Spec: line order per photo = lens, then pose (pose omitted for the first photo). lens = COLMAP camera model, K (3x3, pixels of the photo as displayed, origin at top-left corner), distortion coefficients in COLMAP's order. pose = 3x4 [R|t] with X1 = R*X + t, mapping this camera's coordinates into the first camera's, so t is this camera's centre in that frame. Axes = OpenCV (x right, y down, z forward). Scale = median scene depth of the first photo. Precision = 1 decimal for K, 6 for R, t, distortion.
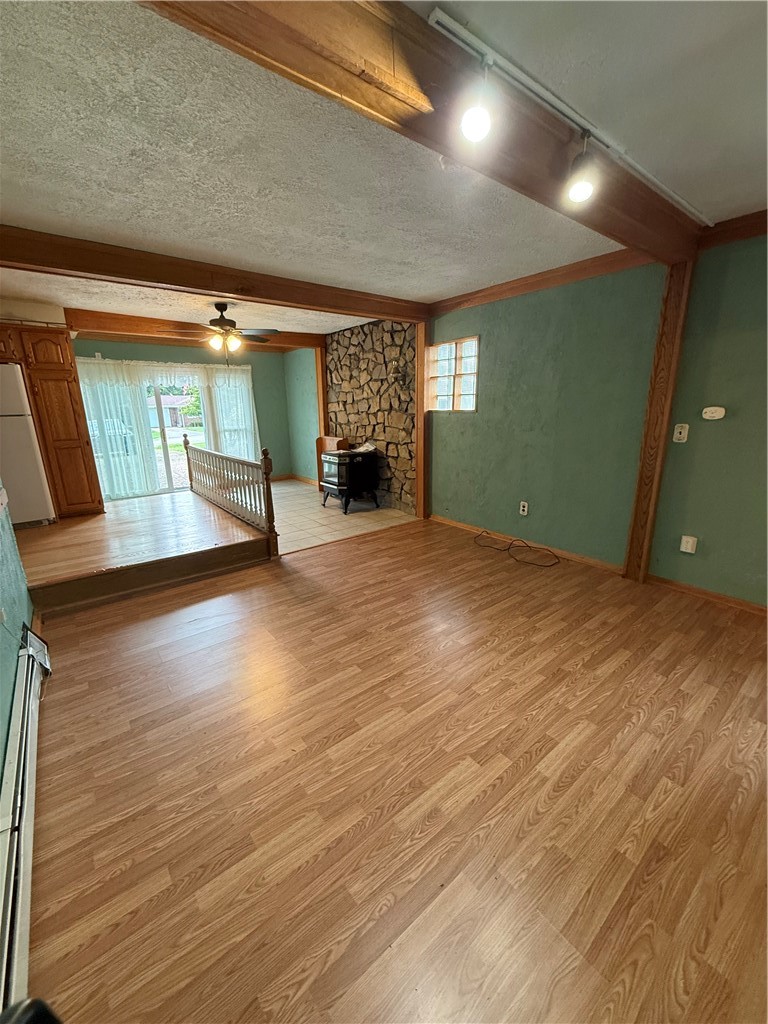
lens RADIAL K [[413.9, 0, 391.9], [0, 413.9, 492.4], [0, 0, 1]] dist [-0.000826, 0.000429]
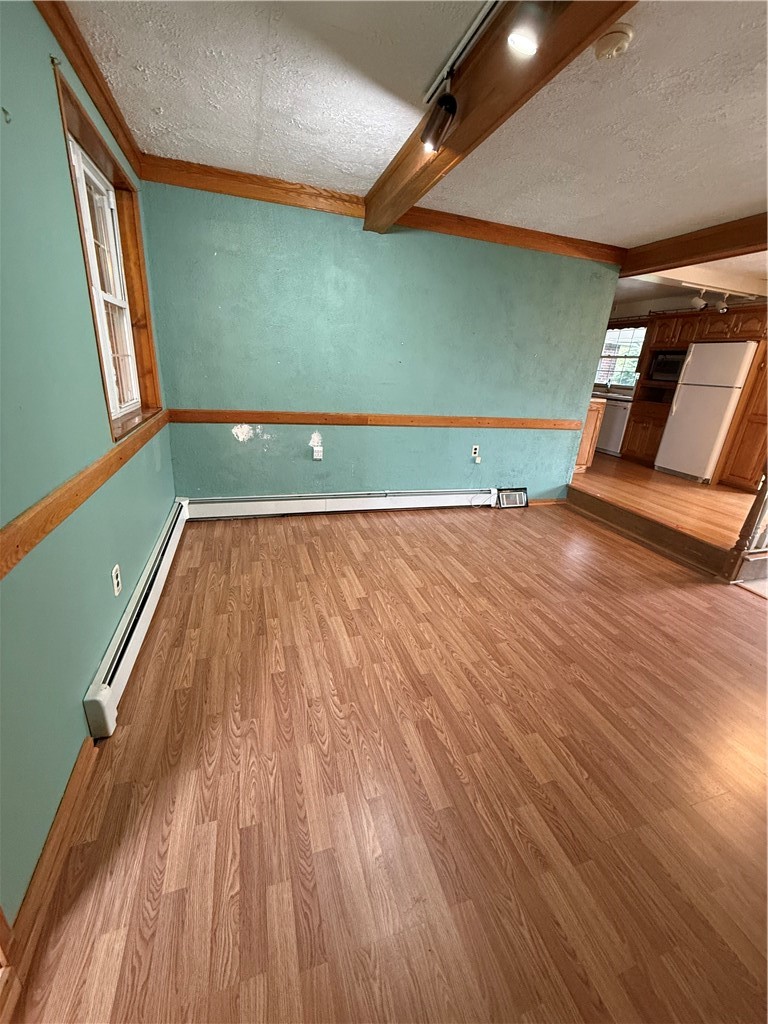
lens RADIAL K [[413.9, 0, 389.7], [0, 413.9, 507.7], [0, 0, 1]] dist [-0.000826, 0.000429]
pose [[-0.353312, 0.302018, -0.885413, 0.582116], [-0.254276, 0.879819, 0.401575, -0.115157], [0.900286, 0.367020, -0.234055, 0.546041]]
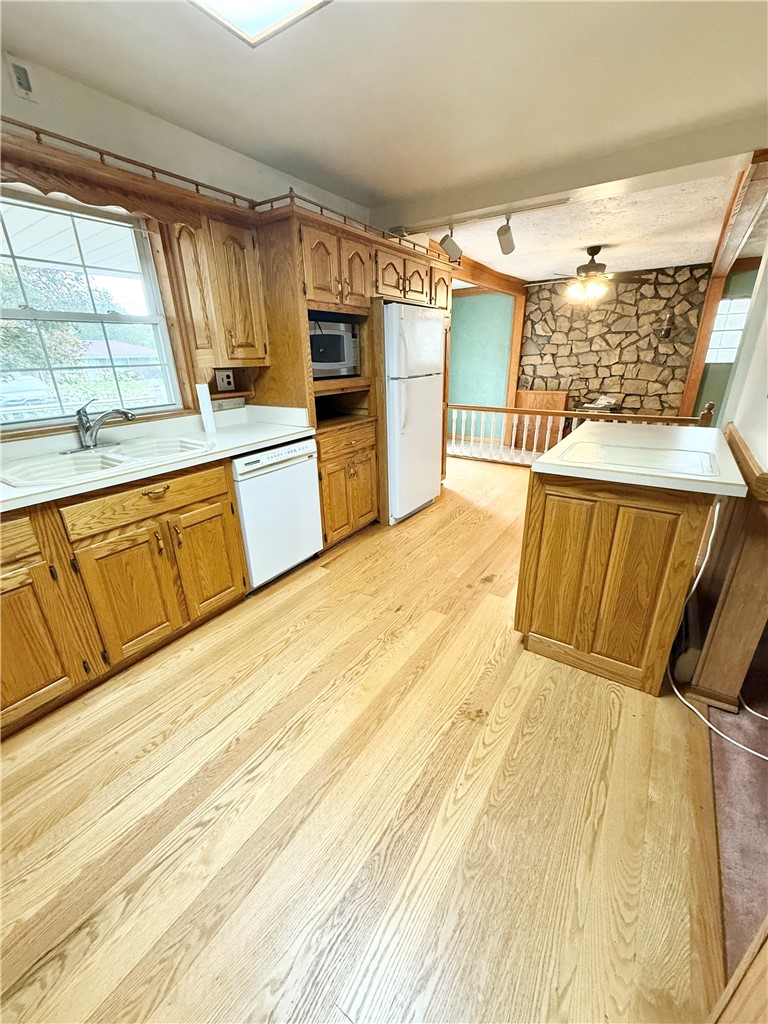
lens RADIAL K [[413.9, 0, 382.4], [0, 413.9, 511.3], [0, 0, 1]] dist [-0.000826, 0.000429]
pose [[0.958412, -0.102778, 0.266237, -1.328435], [0.062144, 0.985674, 0.156798, -0.042680], [-0.278538, -0.133732, 0.951069, 0.173757]]
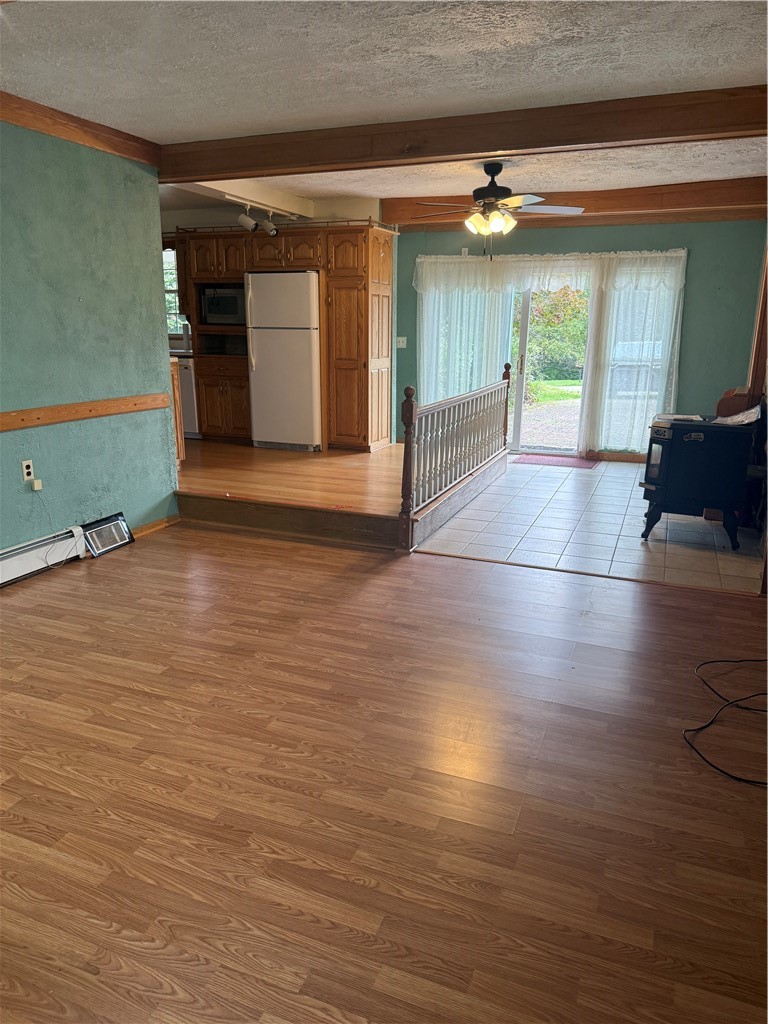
lens RADIAL K [[716.0, 0, 387.9], [0, 716.0, 511.7], [0, 0, 1]] dist [0.023612, -0.041454]
pose [[0.493543, 0.238570, -0.836361, 0.644154], [-0.196919, 0.967322, 0.159722, -0.082467], [0.847135, 0.085866, 0.524394, 0.352855]]
